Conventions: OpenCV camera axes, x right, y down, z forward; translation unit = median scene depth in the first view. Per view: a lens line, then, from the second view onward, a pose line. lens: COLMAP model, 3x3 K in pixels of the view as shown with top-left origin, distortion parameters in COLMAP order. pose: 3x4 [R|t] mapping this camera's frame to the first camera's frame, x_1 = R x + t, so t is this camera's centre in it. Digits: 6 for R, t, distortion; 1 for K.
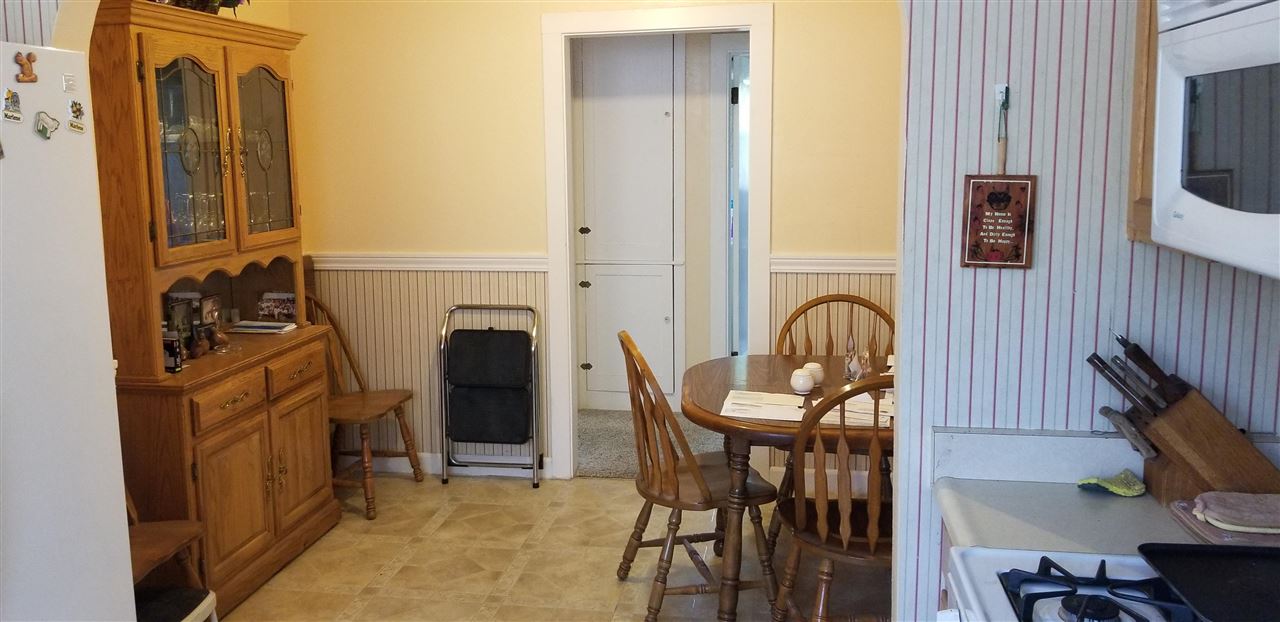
lens RADIAL K [[1022.5, 0, 623.4], [0, 1022.5, 272.6], [0, 0, 1]] dist [0.060030, -0.086697]
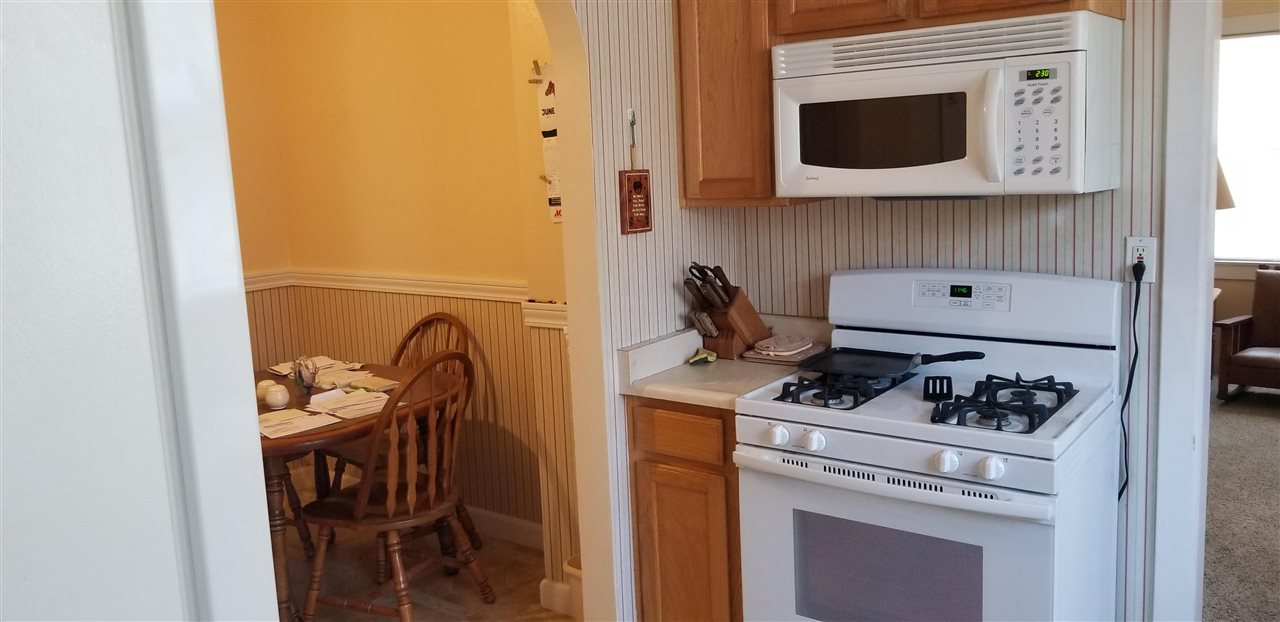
lens RADIAL K [[1022.5, 0, 636.0], [0, 1022.5, 307.1], [0, 0, 1]] dist [0.060030, -0.086697]
pose [[0.462739, -0.150384, 0.873646, -0.953740], [0.160366, 0.983447, 0.084344, -0.024215], [-0.871869, 0.101074, 0.479196, 0.307842]]
